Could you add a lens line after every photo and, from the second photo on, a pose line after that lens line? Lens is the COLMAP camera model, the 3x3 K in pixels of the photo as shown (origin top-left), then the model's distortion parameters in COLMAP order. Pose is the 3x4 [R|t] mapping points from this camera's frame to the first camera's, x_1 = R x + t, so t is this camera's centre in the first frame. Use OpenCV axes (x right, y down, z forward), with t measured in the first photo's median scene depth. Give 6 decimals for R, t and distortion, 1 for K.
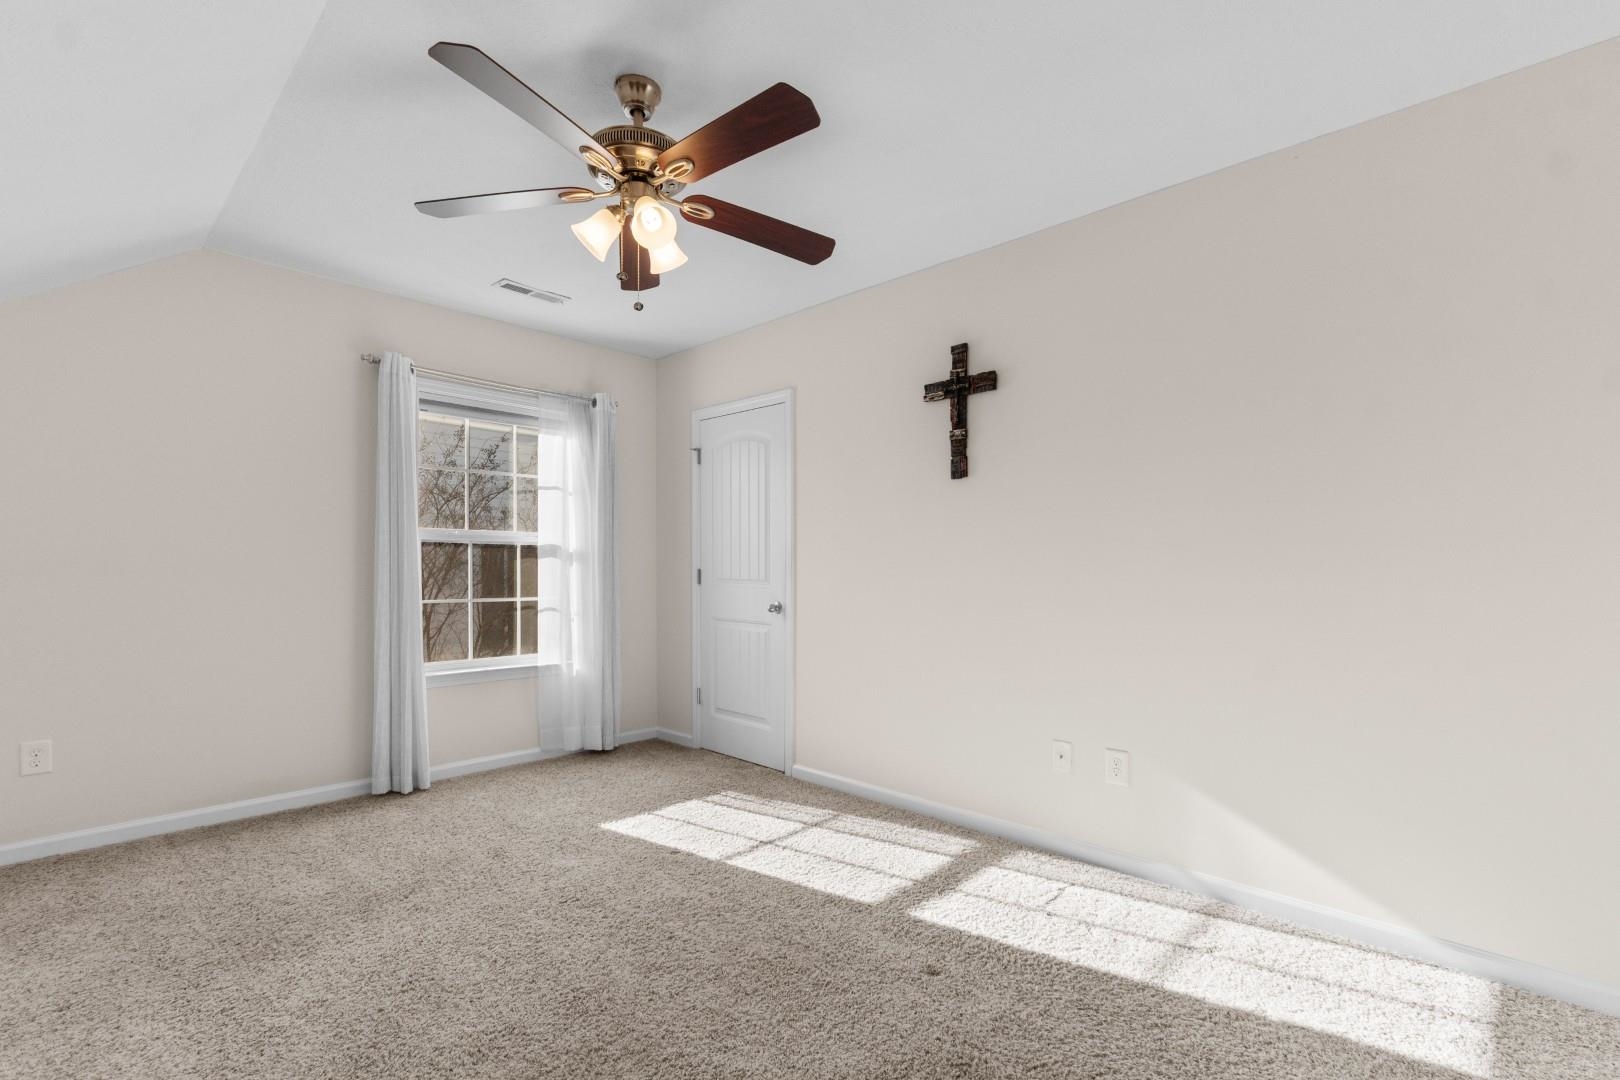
lens RADIAL K [[718.6, 0, 793.9], [0, 718.6, 561.7], [0, 0, 1]] dist [-0.001187, 0.000115]
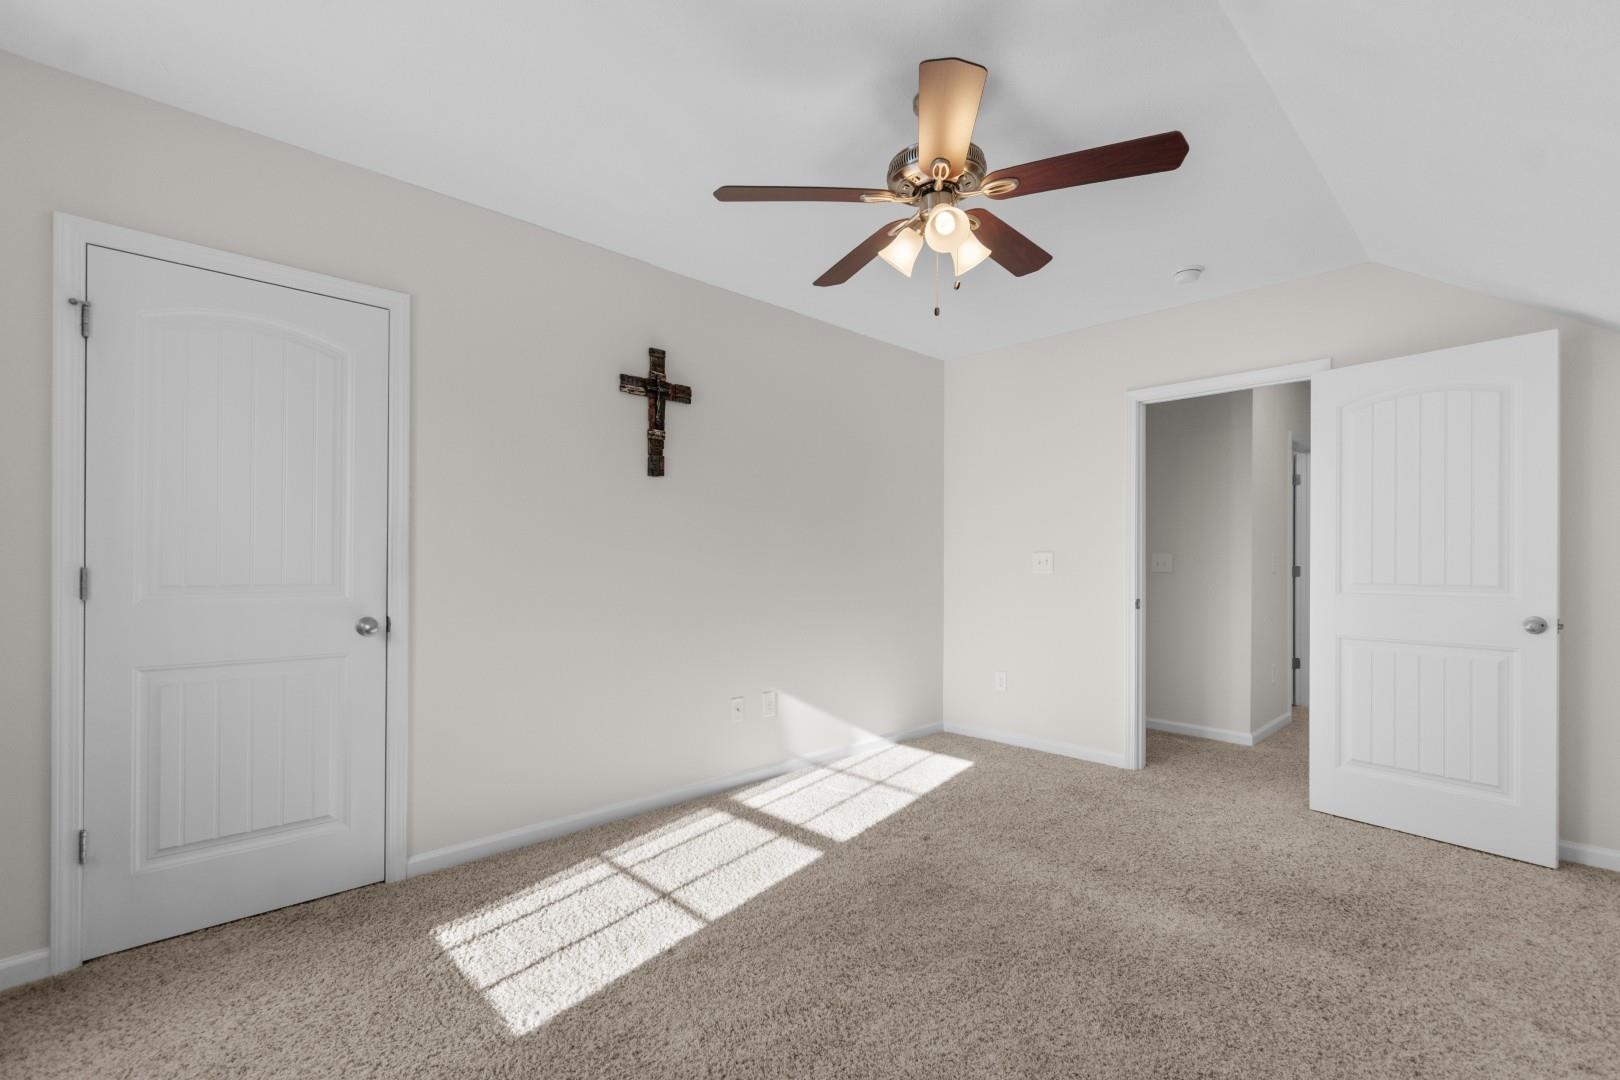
lens RADIAL K [[718.6, 0, 793.9], [0, 718.6, 561.7], [0, 0, 1]] dist [-0.001187, 0.000115]
pose [[0.043339, -0.004741, 0.999049, -0.799854], [-0.009528, 0.999941, 0.005158, -0.001540], [-0.999015, -0.009742, 0.043291, 0.756966]]
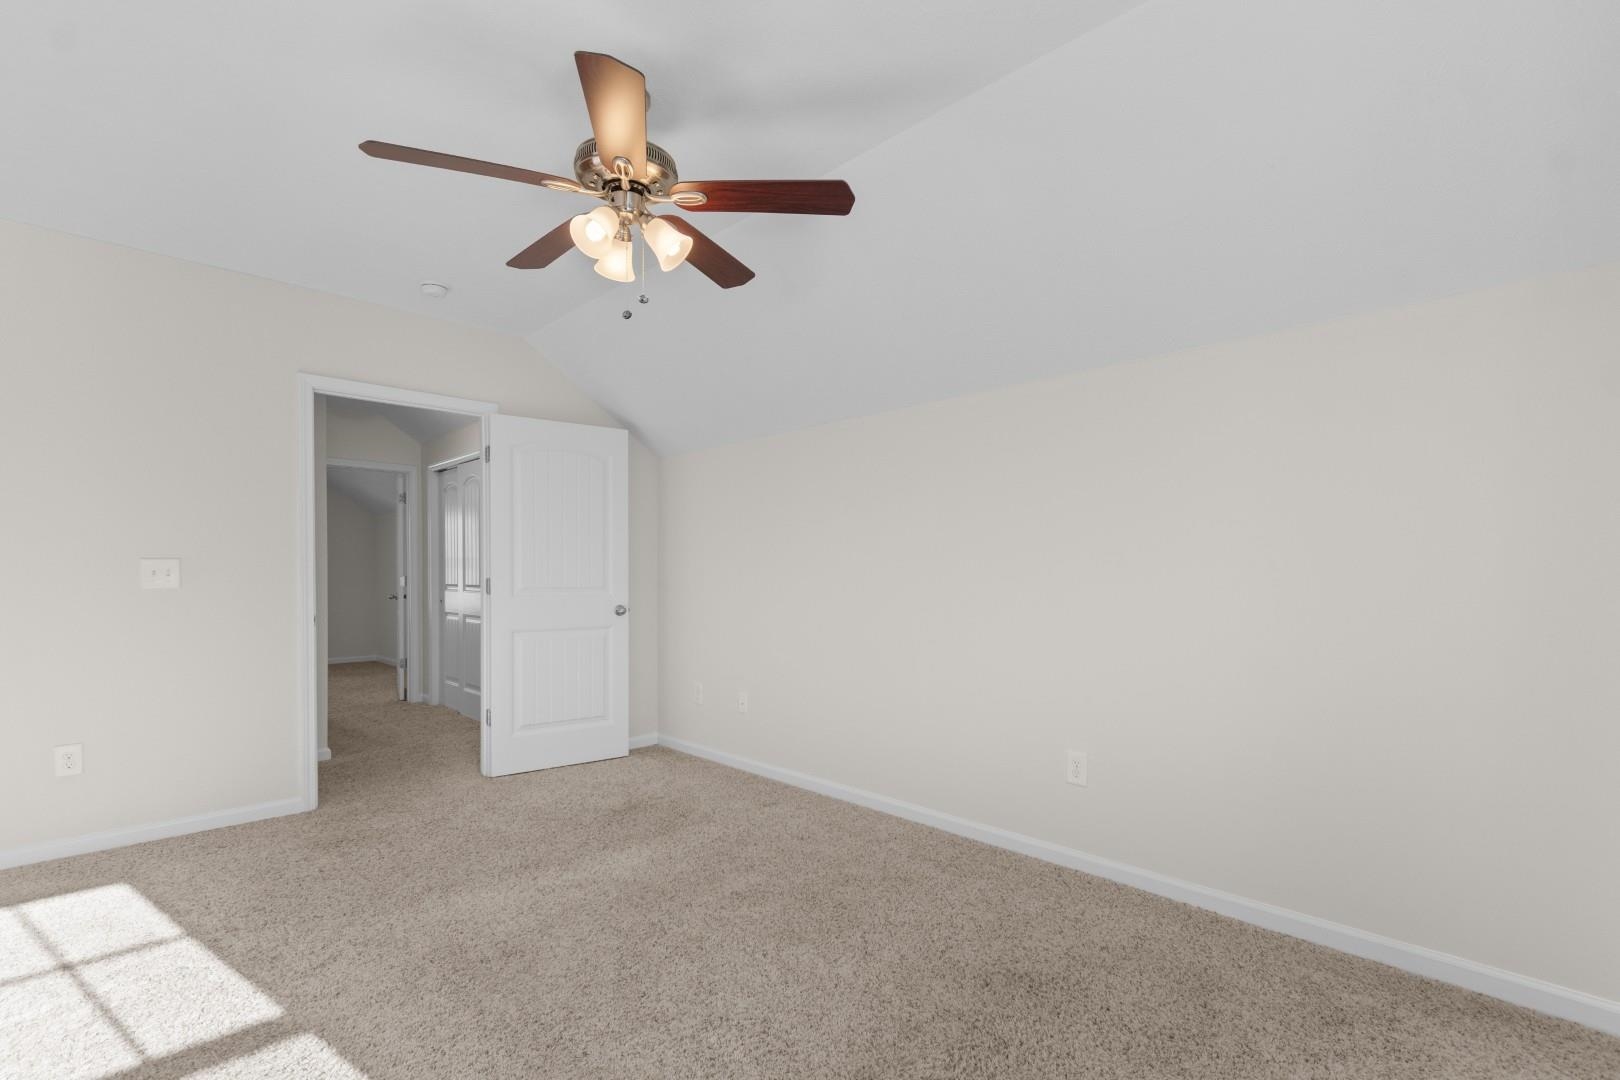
lens RADIAL K [[718.6, 0, 793.9], [0, 718.6, 561.7], [0, 0, 1]] dist [-0.001187, 0.000115]
pose [[-0.998677, 0.002388, 0.051371, -0.332159], [0.001002, 0.999635, -0.026989, 0.013550], [-0.051417, -0.026901, -0.998315, 1.273628]]
